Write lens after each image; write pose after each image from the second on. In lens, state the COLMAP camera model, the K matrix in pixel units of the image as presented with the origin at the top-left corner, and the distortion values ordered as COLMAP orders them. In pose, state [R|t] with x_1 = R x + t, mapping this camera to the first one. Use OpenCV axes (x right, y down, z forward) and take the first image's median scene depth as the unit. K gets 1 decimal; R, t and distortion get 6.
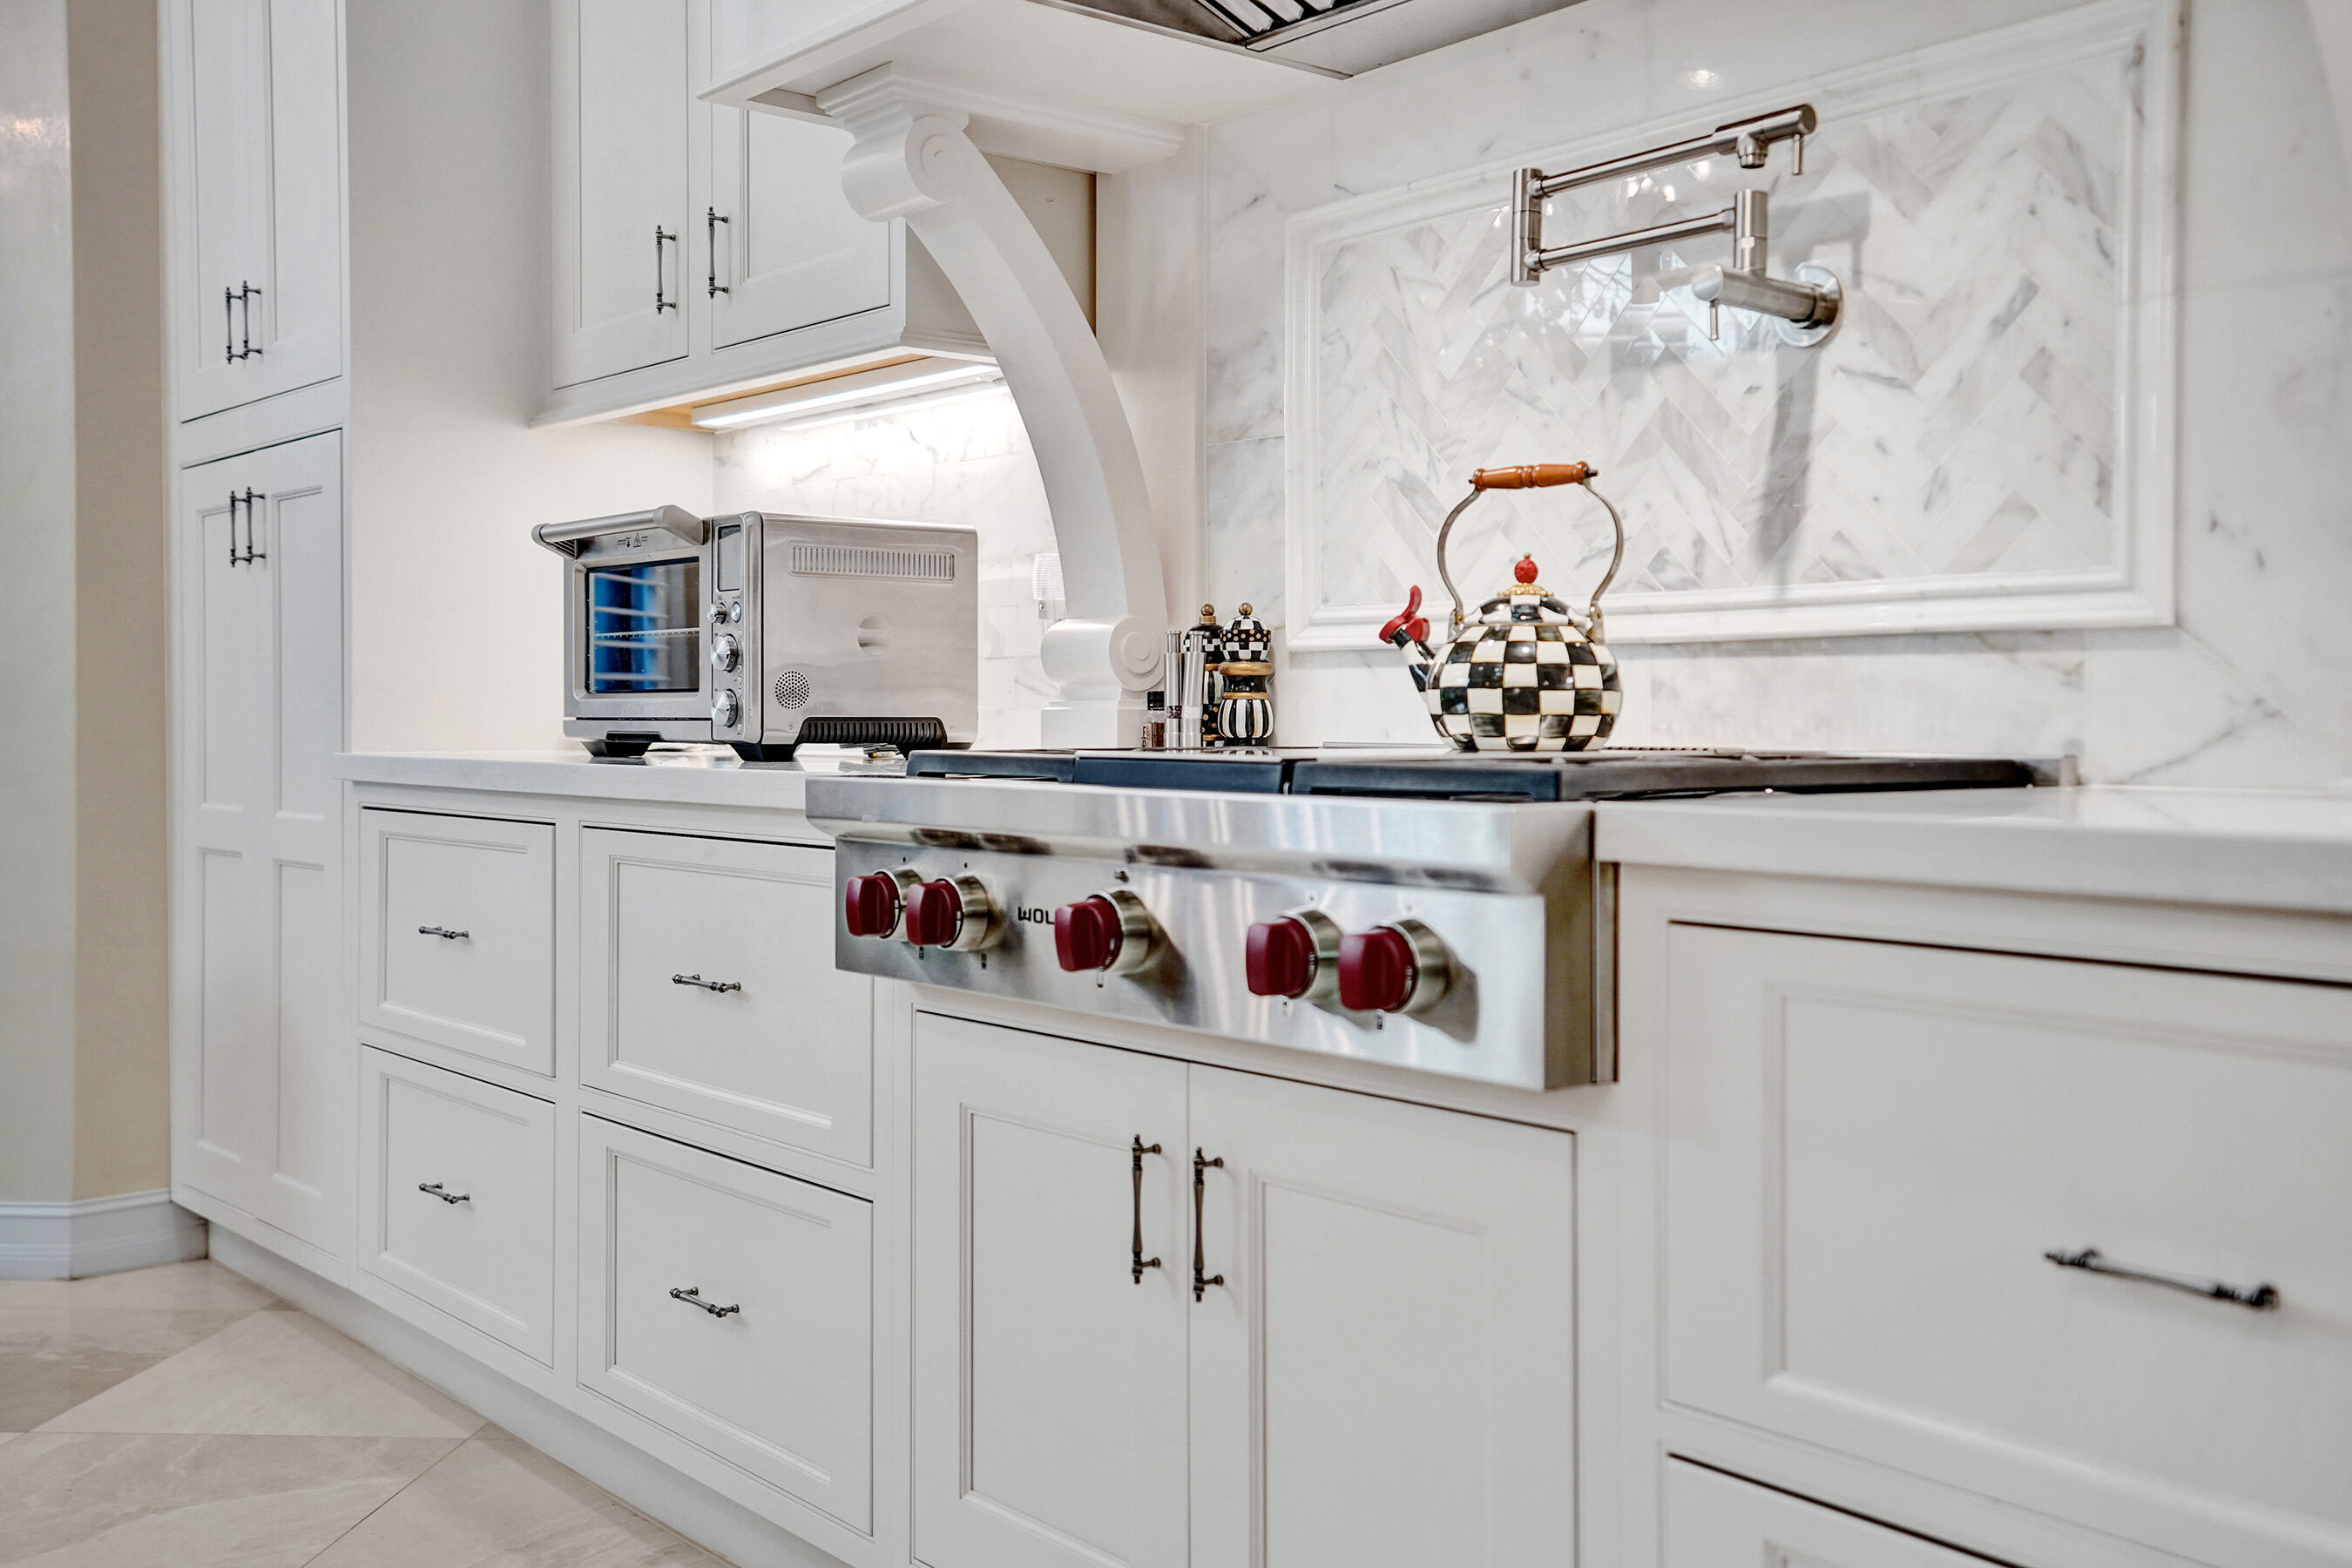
lens RADIAL K [[2329.3, 0, 1184.5], [0, 2329.3, 766.0], [0, 0, 1]] dist [0.077593, 0.000000]
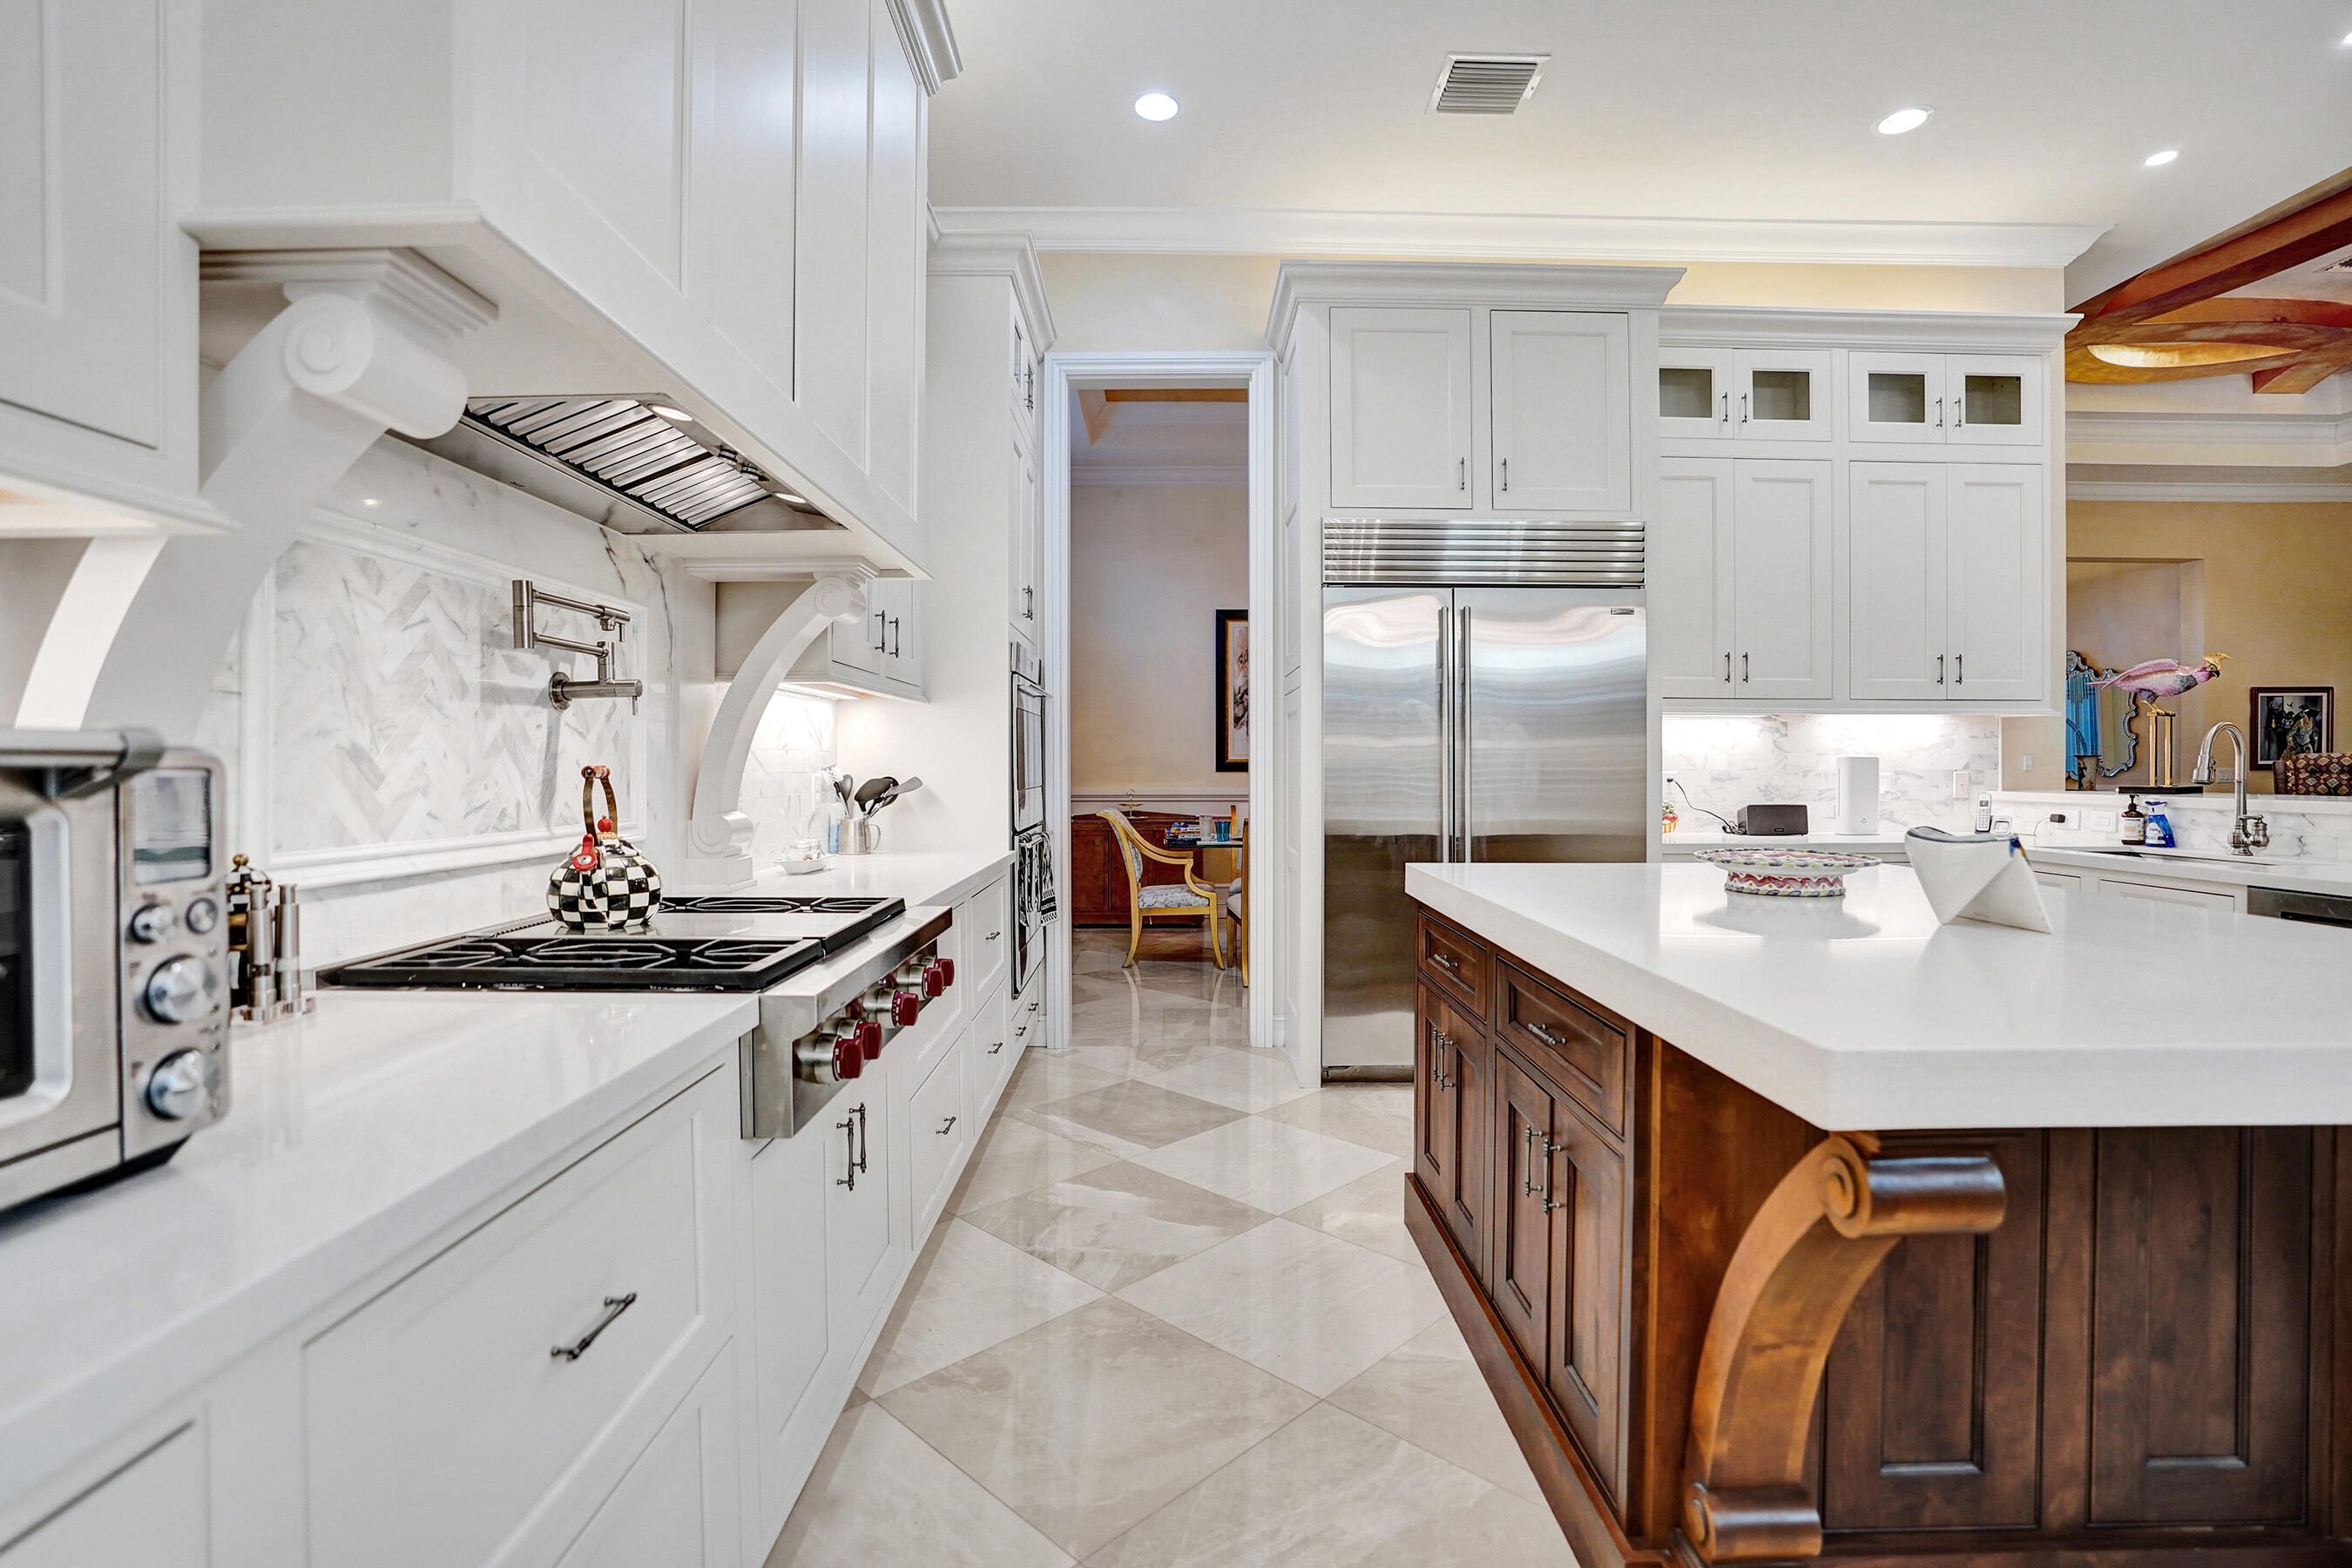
lens RADIAL K [[1091.5, 0, 1177.9], [0, 1091.5, 773.8], [0, 0, 1]] dist [-0.003334, -0.001892]
pose [[-0.775305, -0.014472, 0.631421, -0.570245], [-0.000443, 0.999750, 0.022371, -0.111439], [-0.631587, 0.017064, -0.775117, 1.069031]]
